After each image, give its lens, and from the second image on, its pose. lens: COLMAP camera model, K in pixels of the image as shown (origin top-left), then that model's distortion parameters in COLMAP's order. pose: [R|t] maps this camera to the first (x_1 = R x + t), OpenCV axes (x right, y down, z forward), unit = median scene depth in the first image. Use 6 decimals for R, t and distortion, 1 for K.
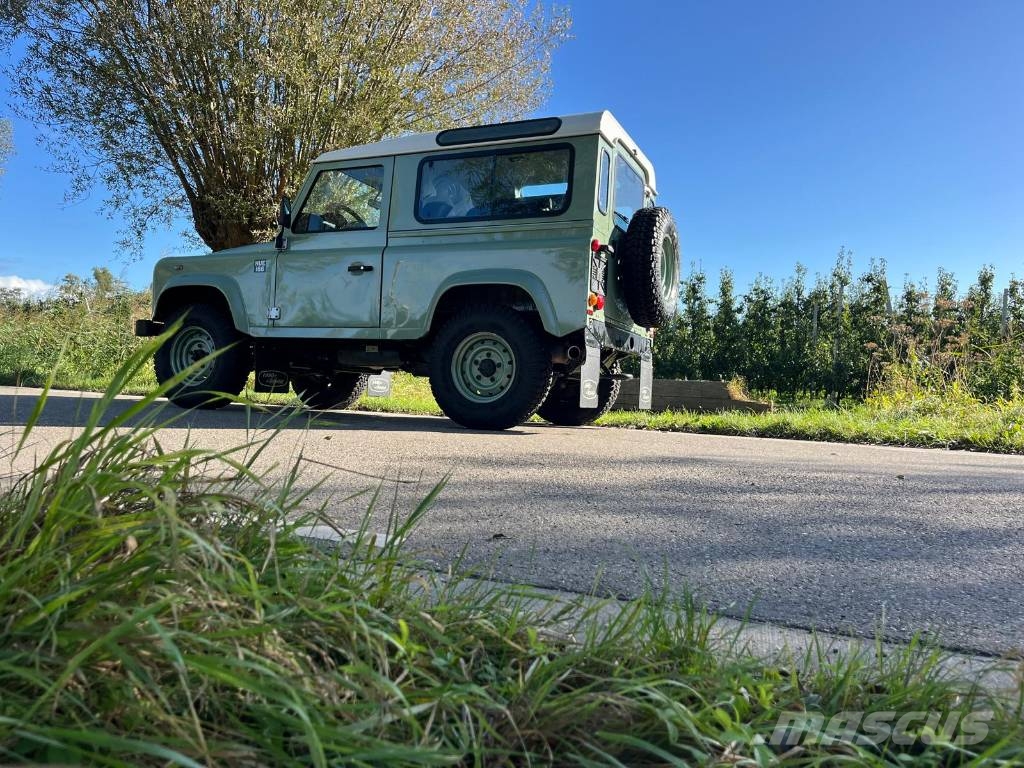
lens RADIAL K [[783.0, 0, 509.5], [0, 783.0, 401.9], [0, 0, 1]] dist [0.066430, -0.092060]
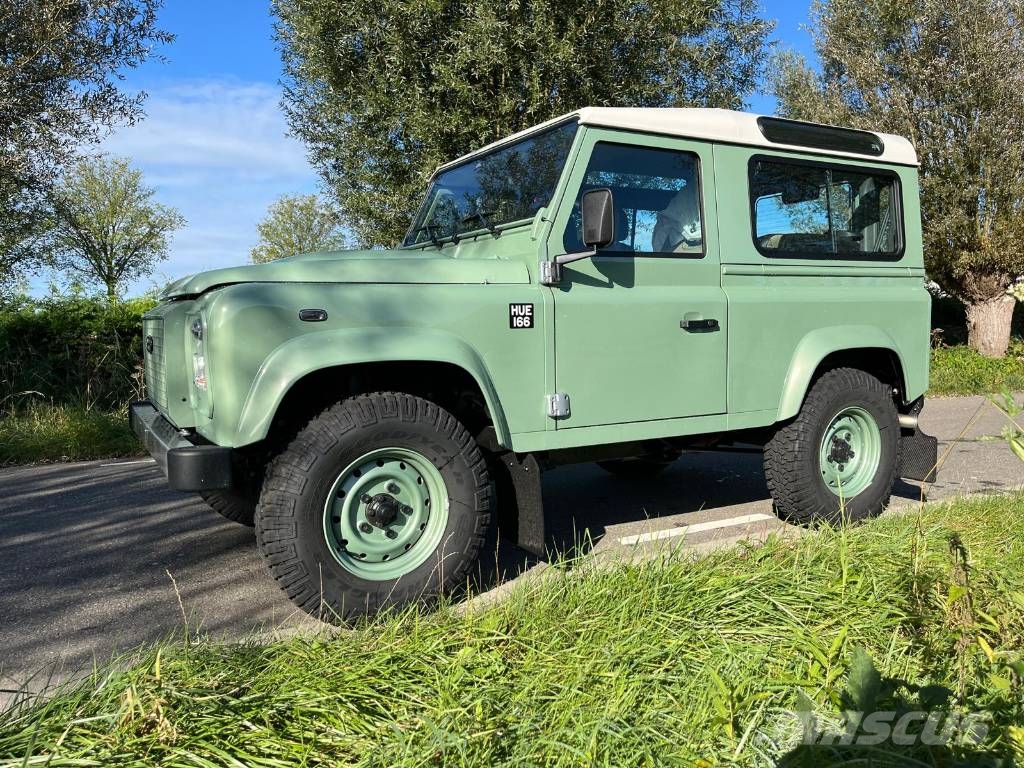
lens RADIAL K [[783.0, 0, 508.1], [0, 783.0, 385.0], [0, 0, 1]] dist [0.066430, -0.092060]
pose [[0.583961, -0.123357, 0.802354, -0.800882], [0.035725, 0.991334, 0.126411, -0.209357], [-0.810995, -0.045155, 0.583308, 0.771537]]
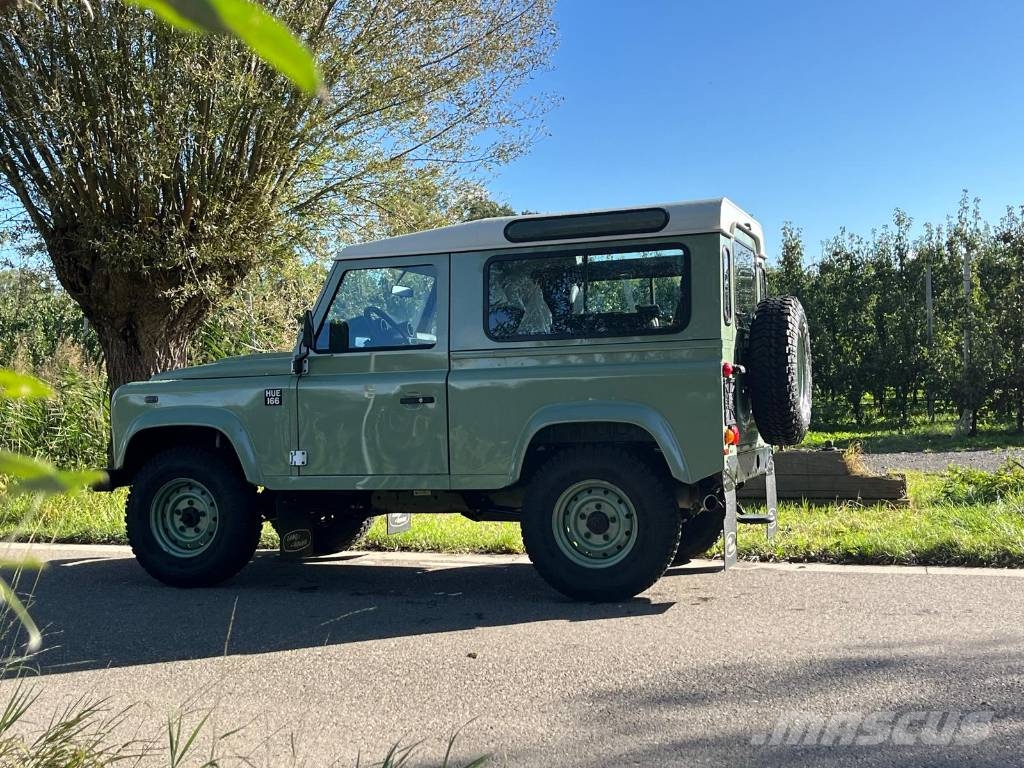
lens RADIAL K [[1330.0, 0, 504.0], [0, 1330.0, 405.2], [0, 0, 1]] dist [0.049434, 0.000000]
pose [[0.994830, -0.071431, 0.072181, -0.203575], [0.071283, 0.997445, 0.004618, -0.168209], [-0.072327, 0.000551, 0.997381, -0.334889]]
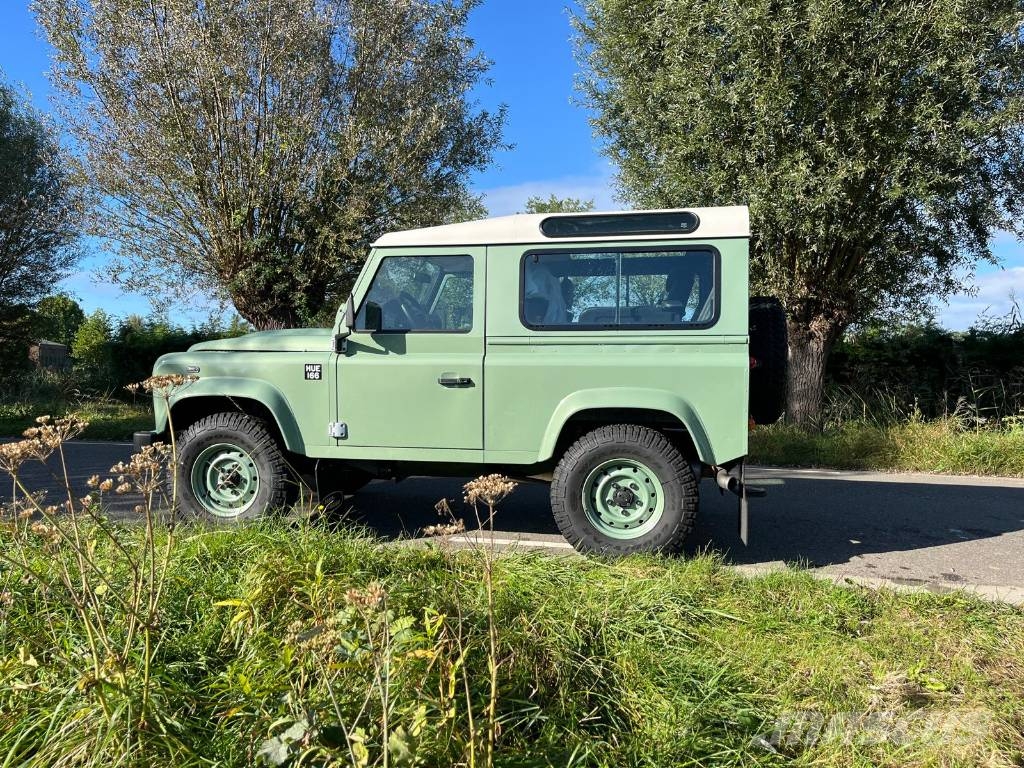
lens RADIAL K [[783.0, 0, 502.2], [0, 783.0, 389.4], [0, 0, 1]] dist [0.066430, -0.092060]
pose [[0.972909, -0.055784, 0.224358, -0.336714], [0.040876, 0.996670, 0.070557, -0.222275], [-0.227547, -0.059475, 0.971949, 0.168566]]
